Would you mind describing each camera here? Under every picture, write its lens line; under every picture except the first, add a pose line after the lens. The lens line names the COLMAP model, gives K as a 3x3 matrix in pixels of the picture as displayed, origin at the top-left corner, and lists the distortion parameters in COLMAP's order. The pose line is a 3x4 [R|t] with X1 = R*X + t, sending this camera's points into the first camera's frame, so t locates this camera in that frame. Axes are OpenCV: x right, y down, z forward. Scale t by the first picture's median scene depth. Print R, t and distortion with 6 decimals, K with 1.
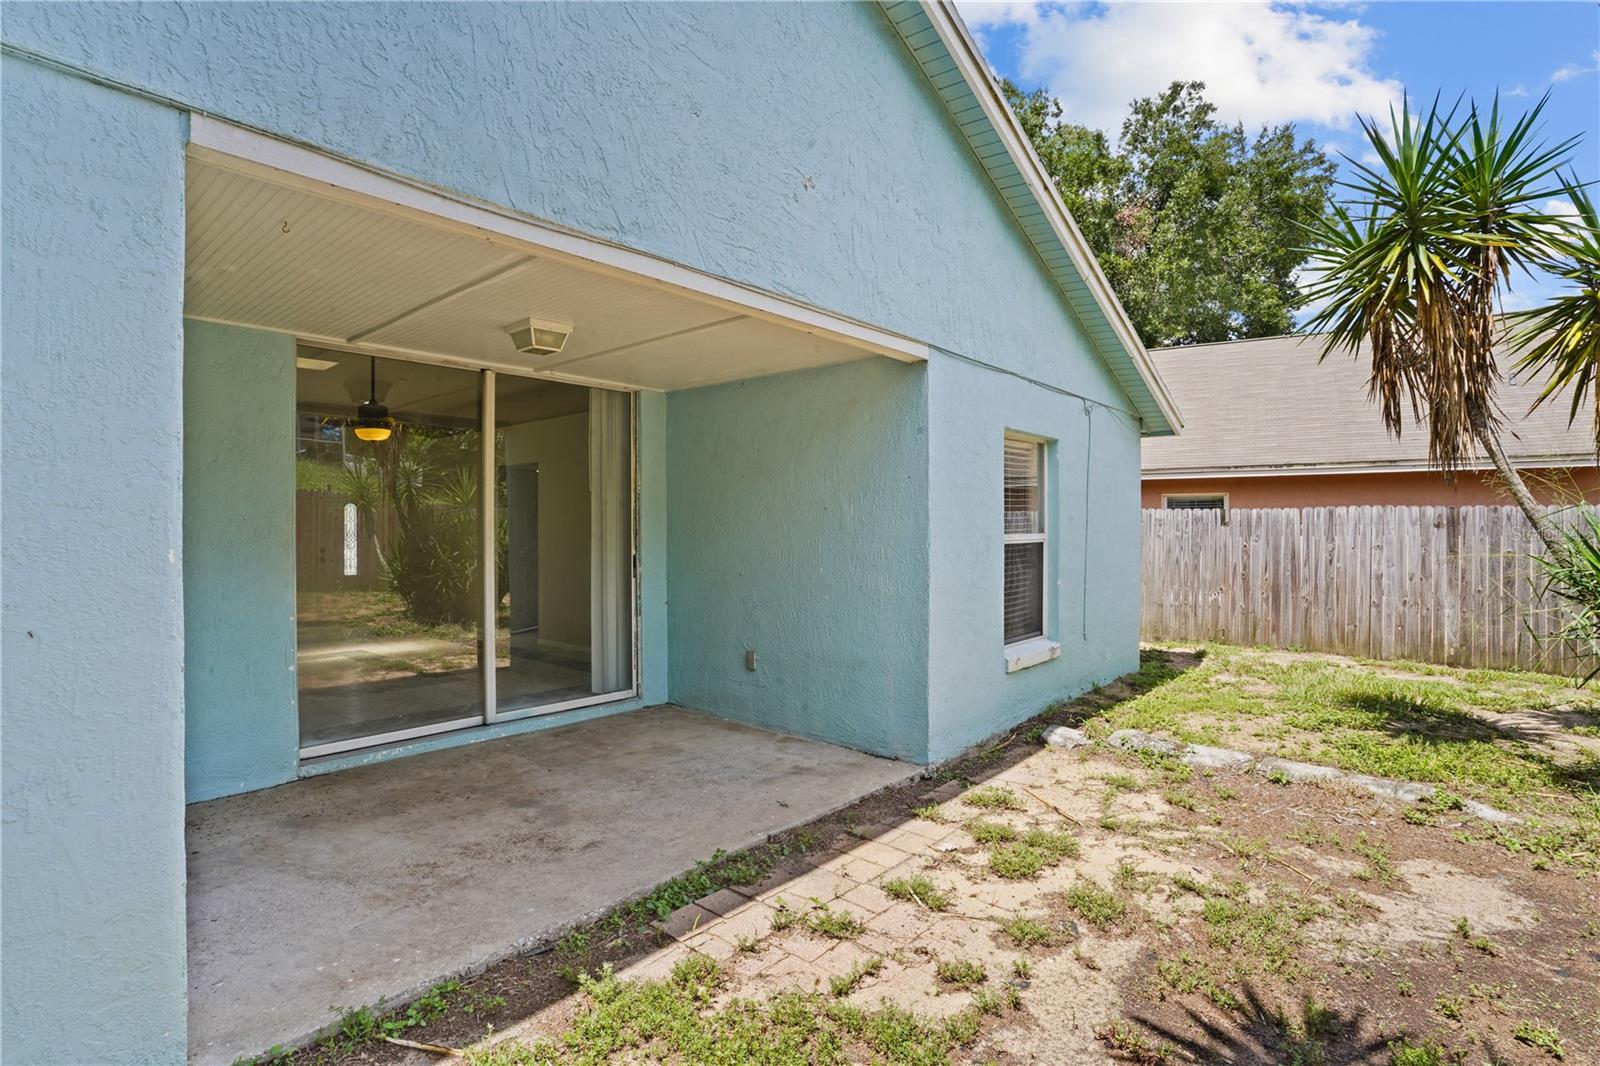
lens RADIAL K [[782.1, 0, 799.6], [0, 782.1, 534.1], [0, 0, 1]] dist [-0.036125, 0.012585]
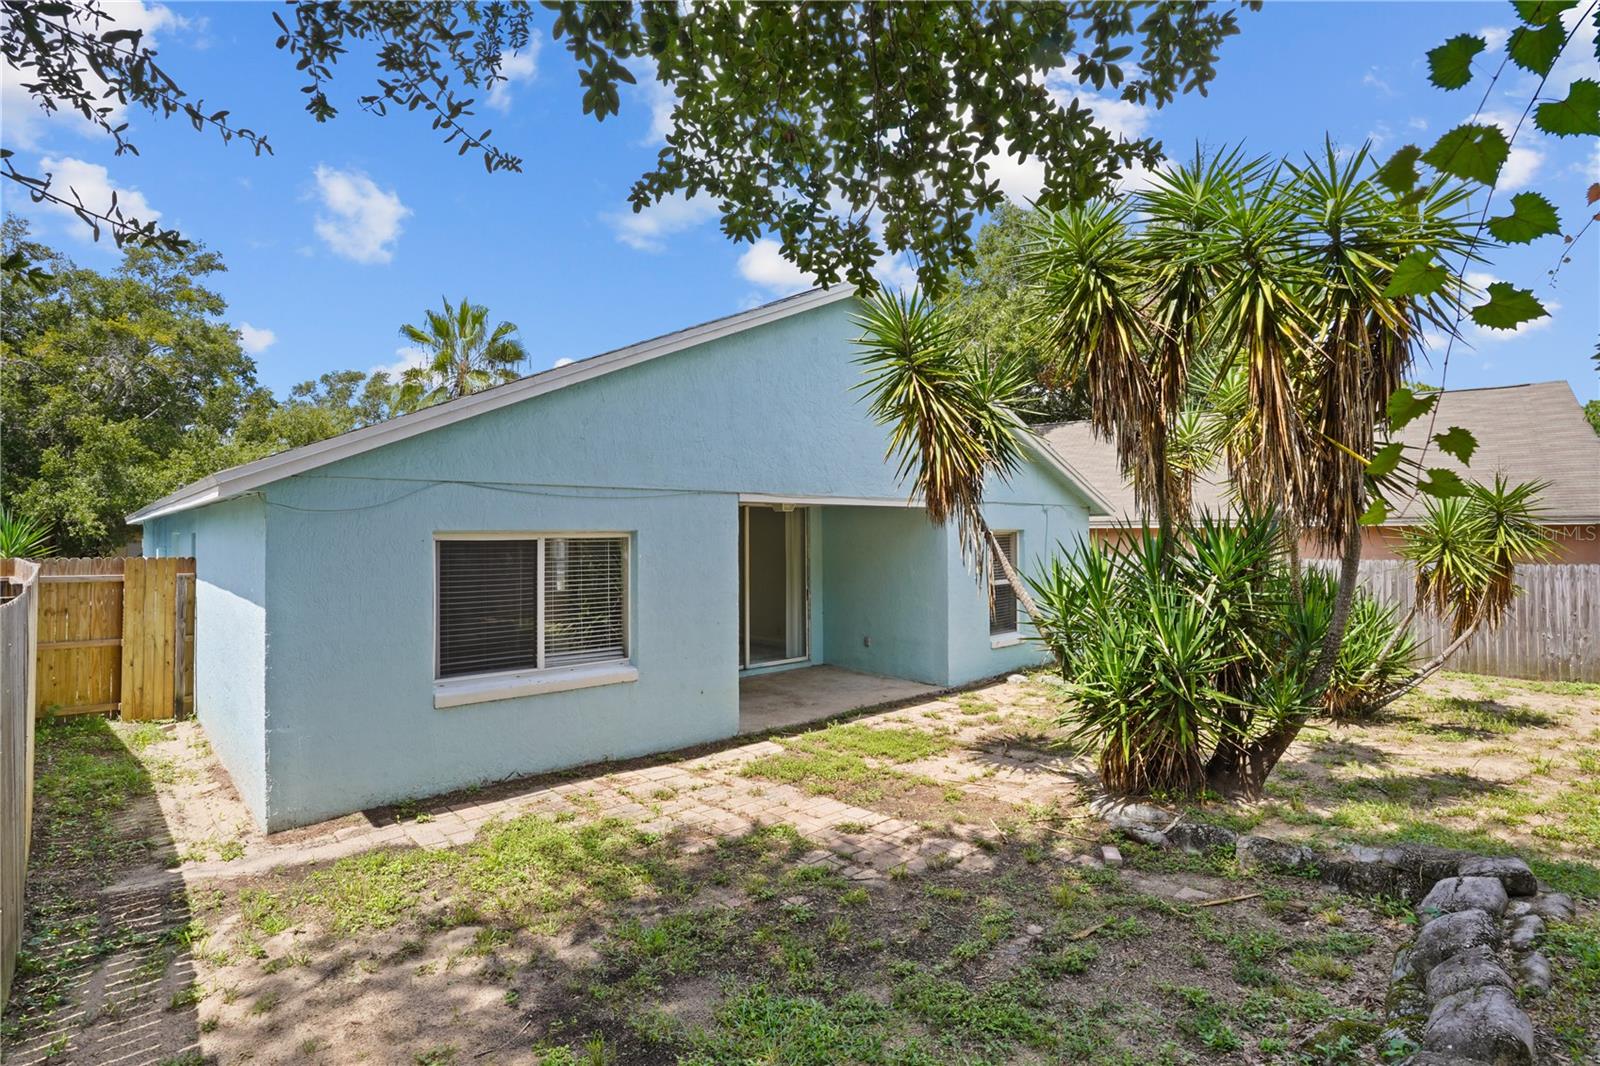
lens RADIAL K [[782.1, 0, 799.9], [0, 782.1, 528.2], [0, 0, 1]] dist [-0.036125, 0.012585]
pose [[0.994707, -0.003611, -0.102690, -0.038303], [0.002867, 0.999969, -0.007395, -0.195050], [0.102713, 0.007061, 0.994686, -1.697401]]
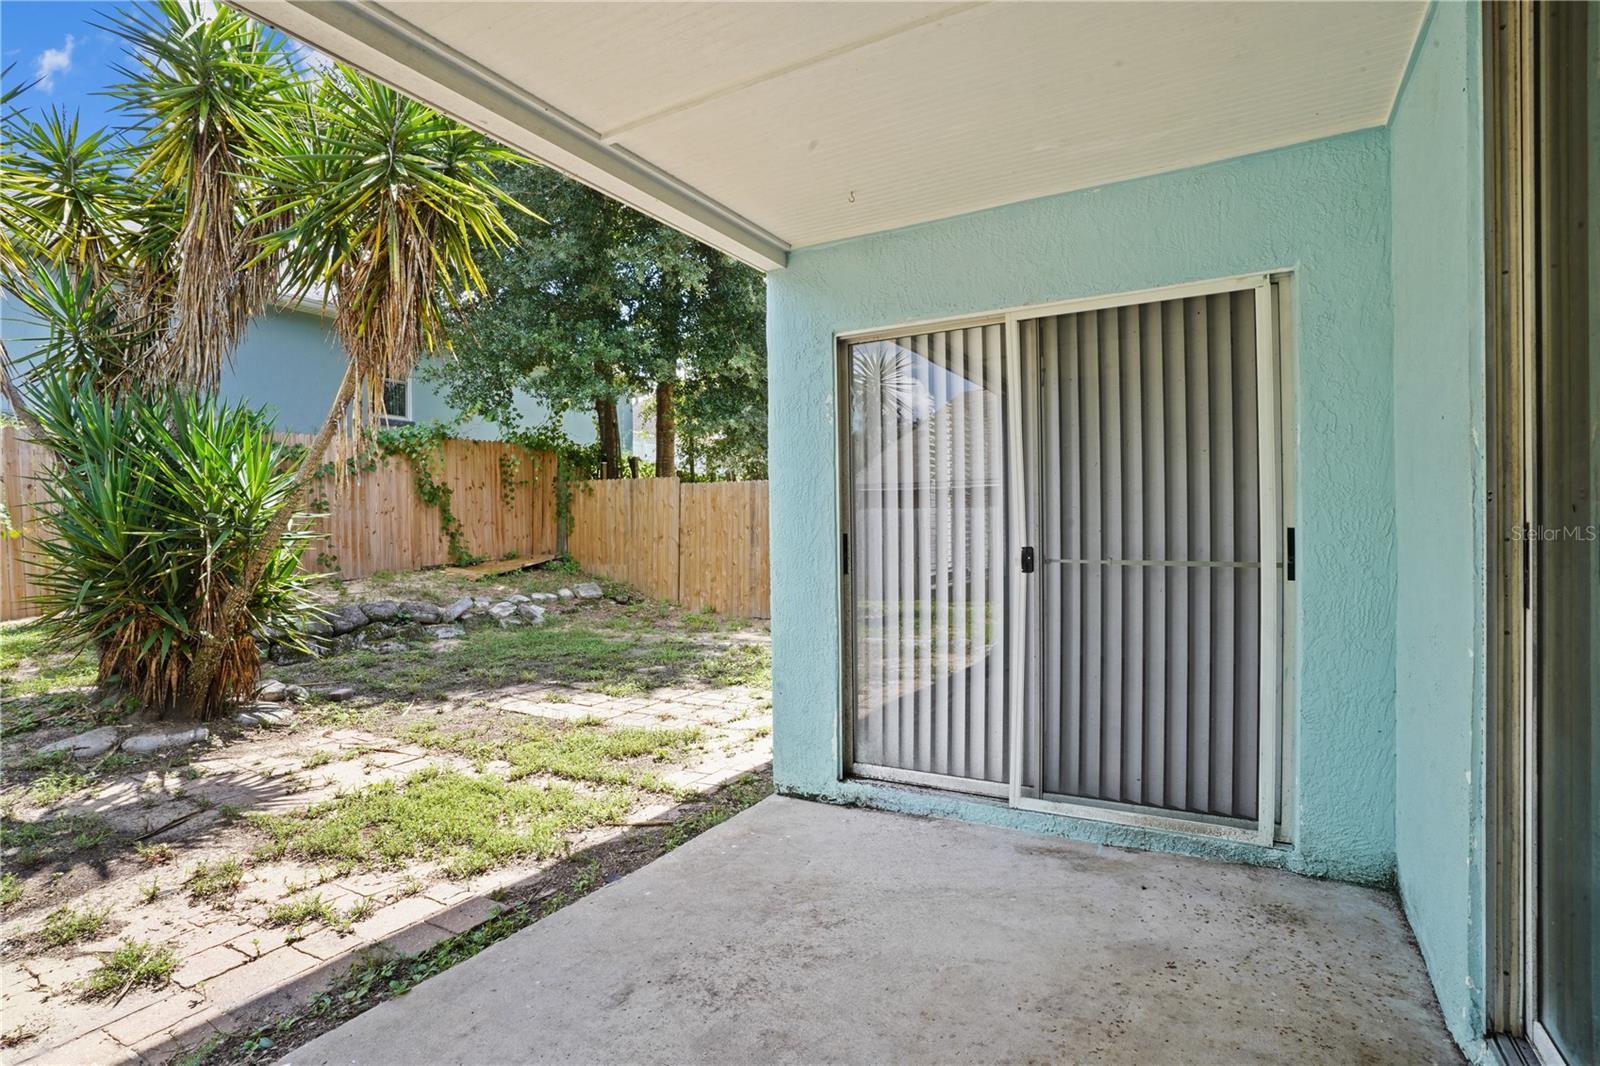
lens RADIAL K [[782.1, 0, 799.4], [0, 782.1, 540.8], [0, 0, 1]] dist [-0.036125, 0.012585]
pose [[-0.984132, 0.018889, -0.176430, -0.323456], [0.018623, 0.999822, 0.003160, 0.064672], [0.176459, -0.000176, -0.984308, 1.685699]]
